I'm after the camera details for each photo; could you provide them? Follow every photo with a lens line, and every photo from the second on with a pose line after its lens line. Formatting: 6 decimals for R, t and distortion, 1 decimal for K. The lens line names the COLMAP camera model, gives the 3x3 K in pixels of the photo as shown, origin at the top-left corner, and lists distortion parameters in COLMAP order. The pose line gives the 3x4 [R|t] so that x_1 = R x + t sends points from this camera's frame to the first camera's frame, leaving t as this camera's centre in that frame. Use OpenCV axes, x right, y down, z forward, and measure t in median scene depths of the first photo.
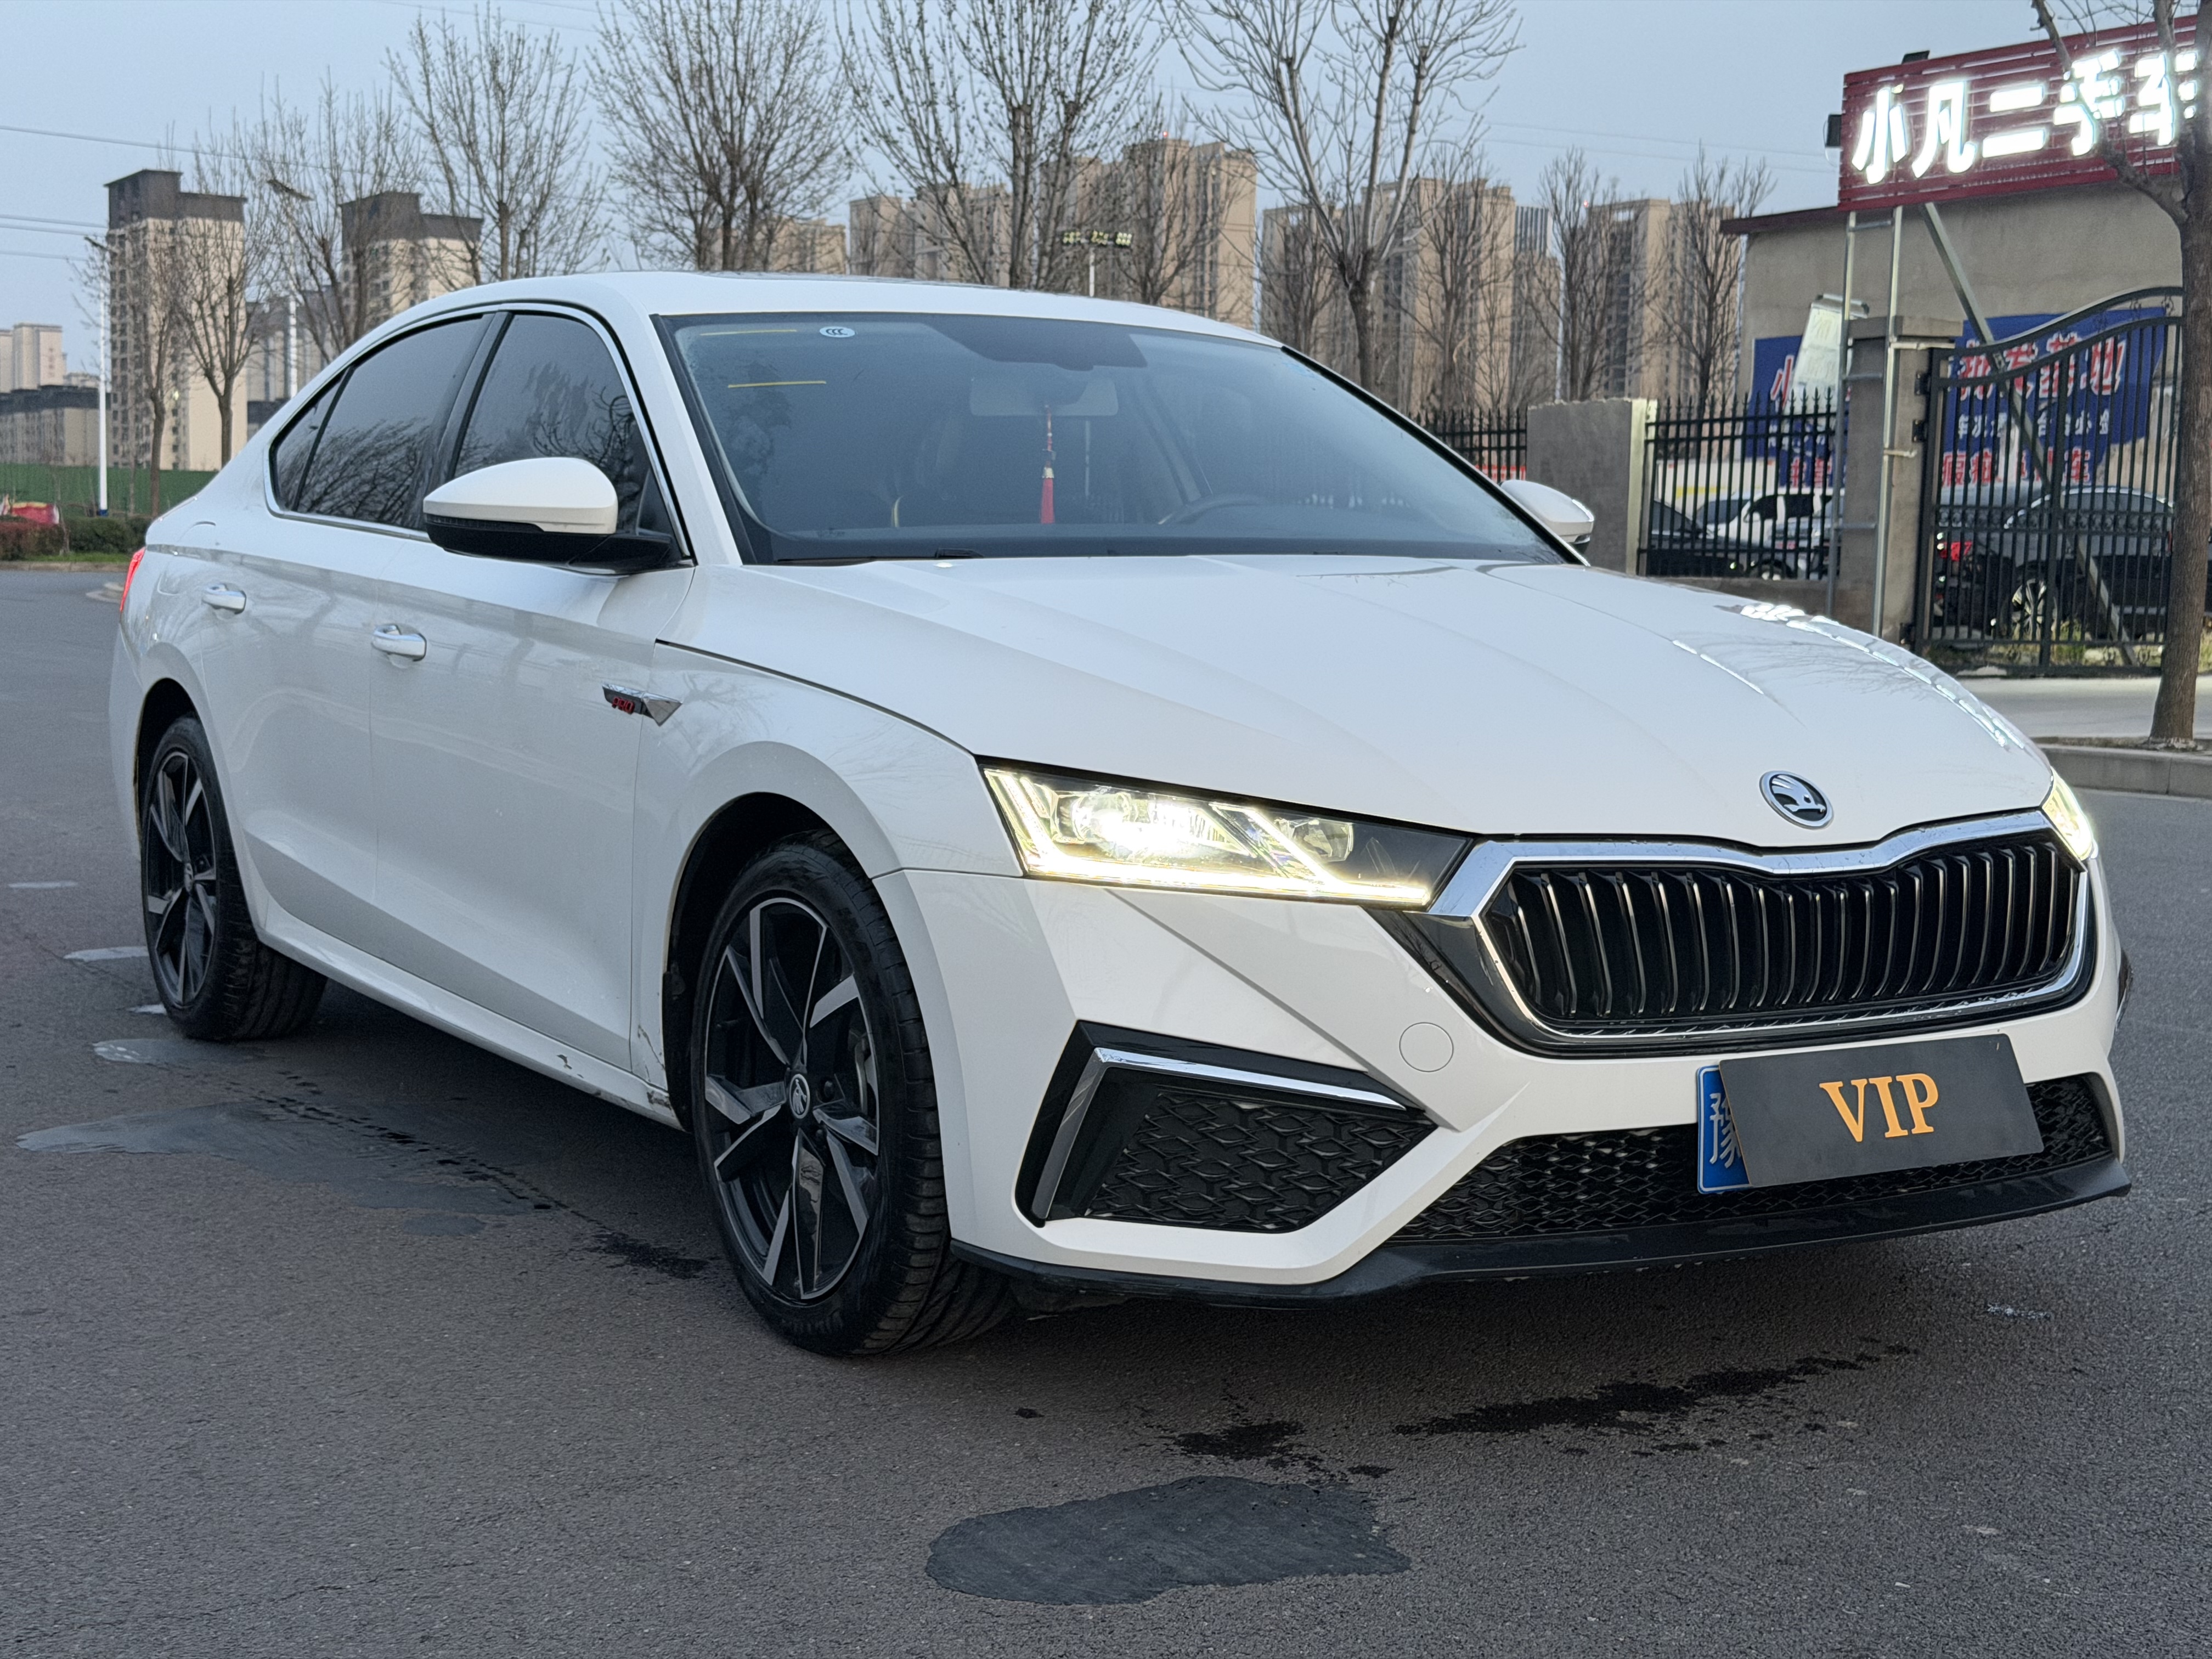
lens RADIAL K [[3110.0, 0, 1106.0], [0, 3110.0, 829.5], [0, 0, 1]] dist [0.139547, -0.107531]
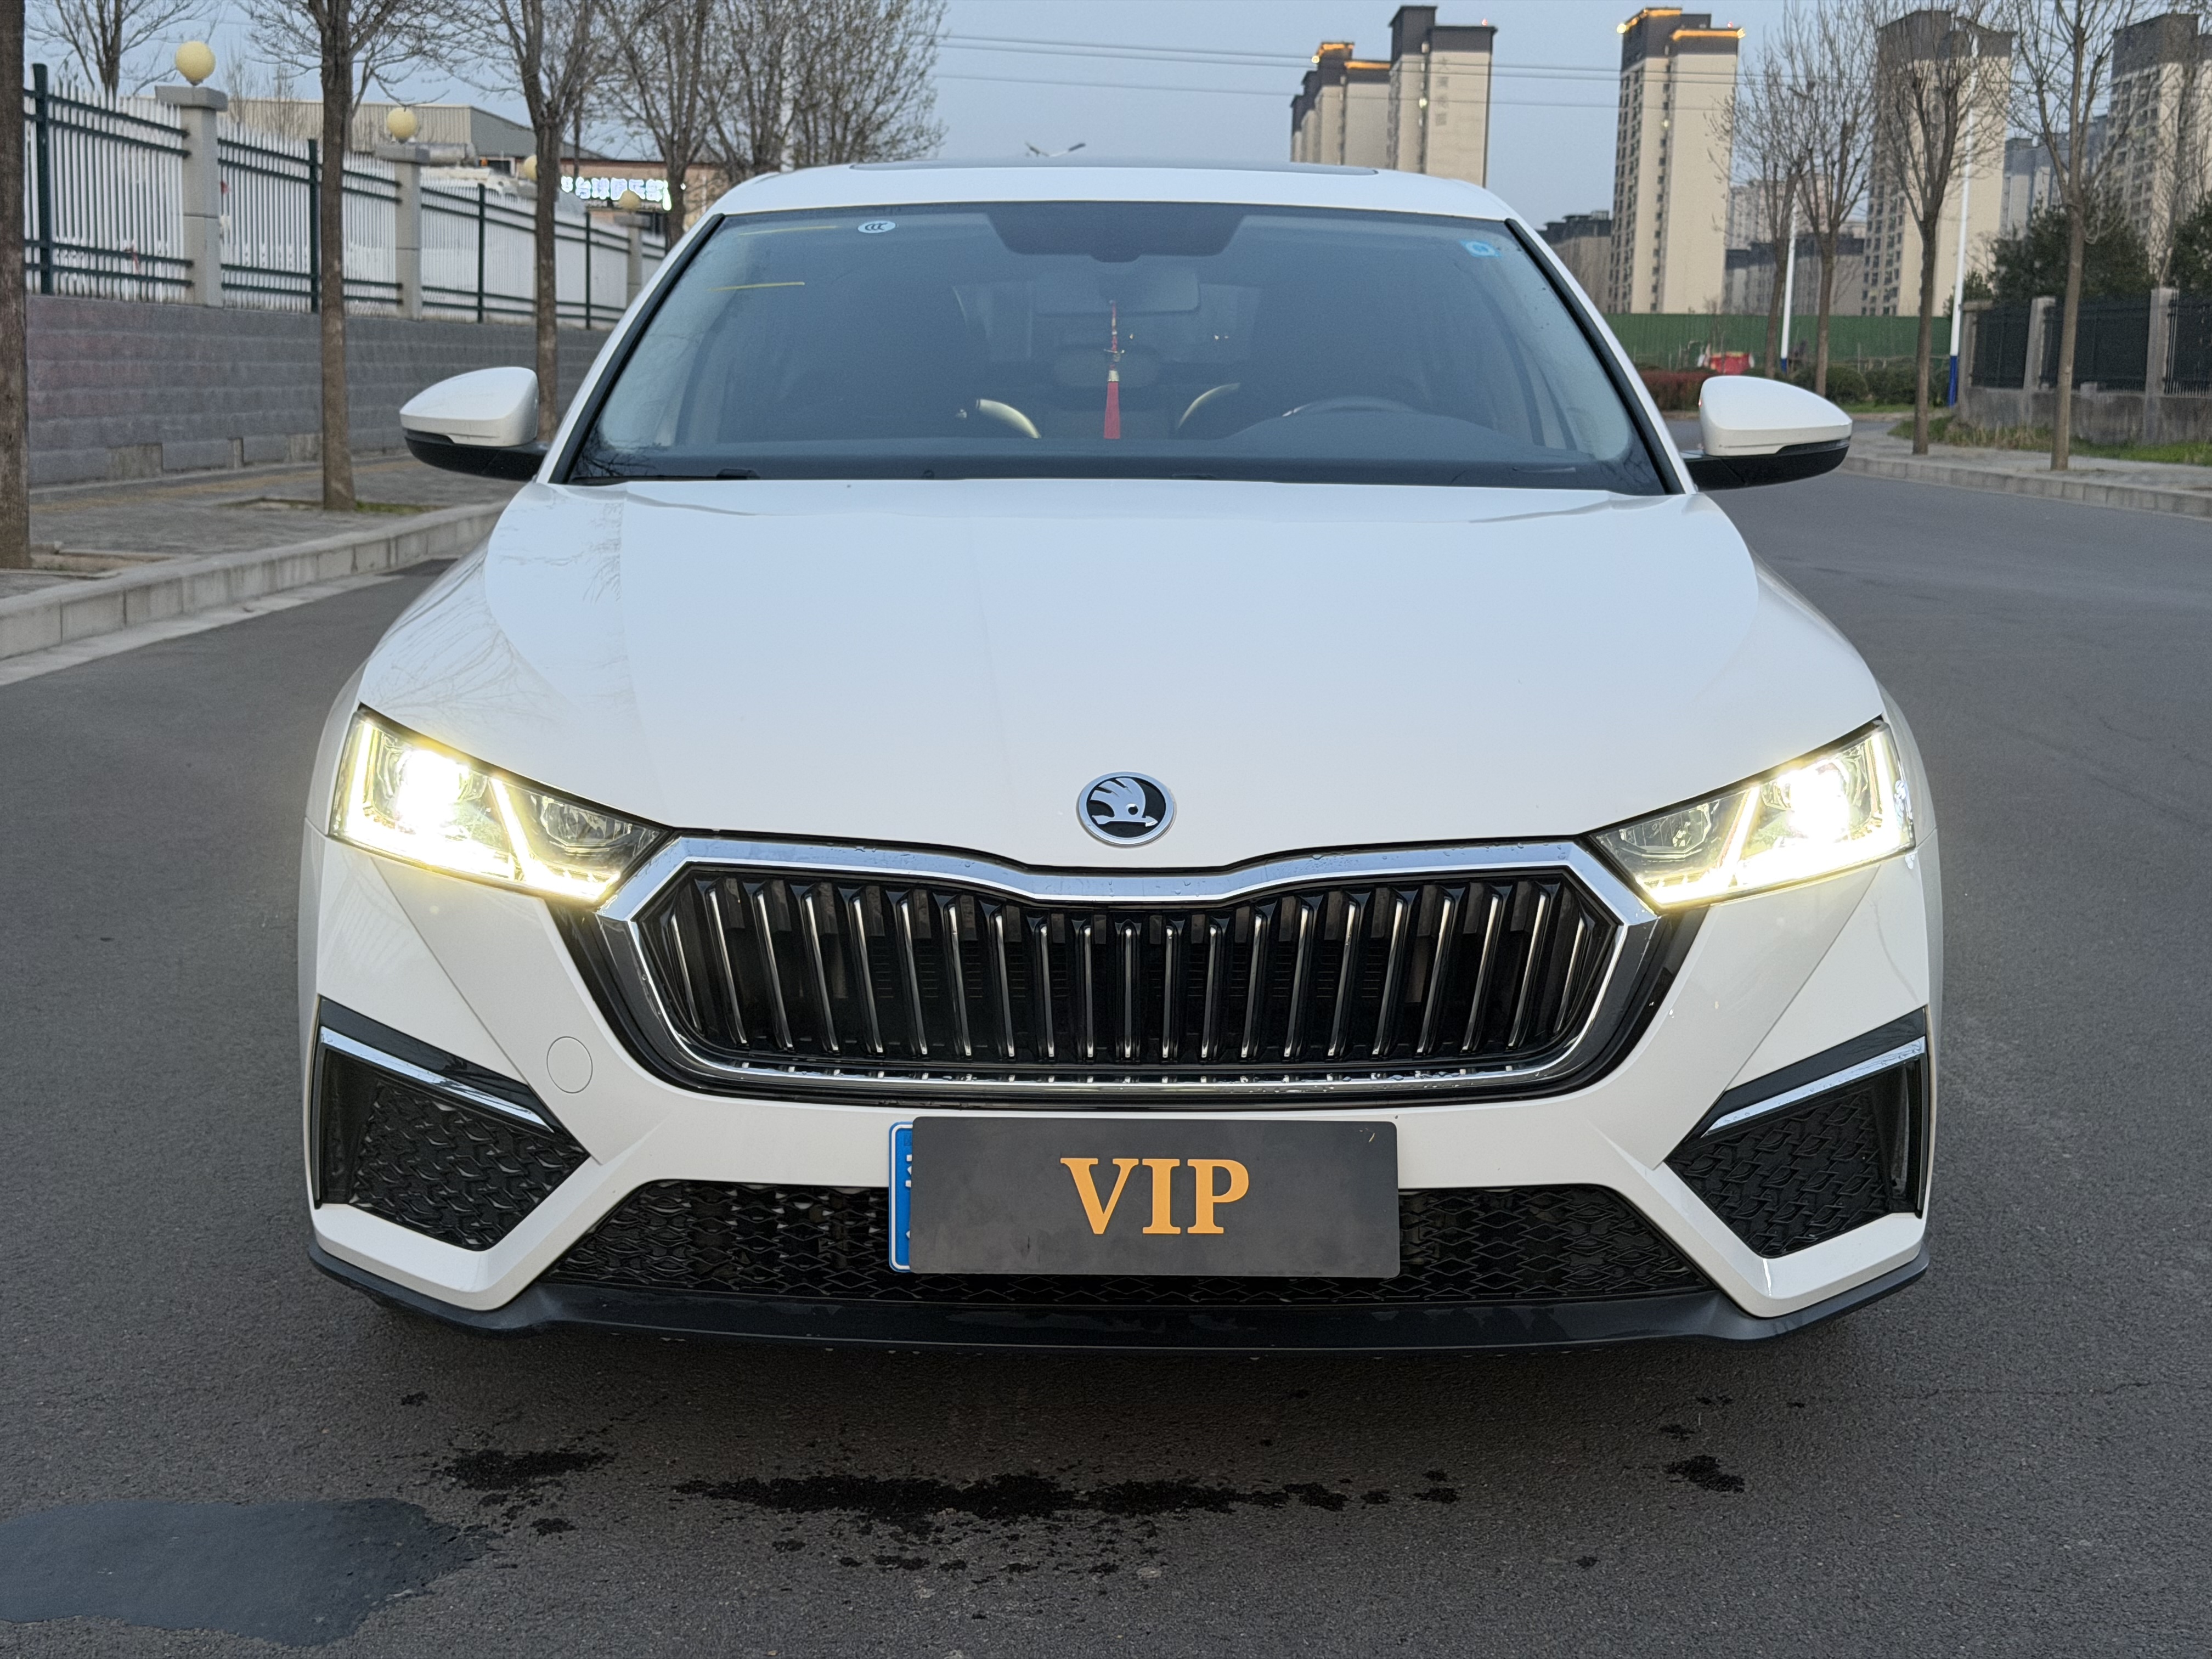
lens RADIAL K [[3110.0, 0, 1106.0], [0, 3110.0, 829.5], [0, 0, 1]] dist [0.139547, -0.107531]
pose [[0.855087, 0.073187, -0.513294, 0.642242], [-0.047752, 0.996896, 0.062593, -0.055646], [0.516281, -0.029012, 0.855927, 0.306180]]
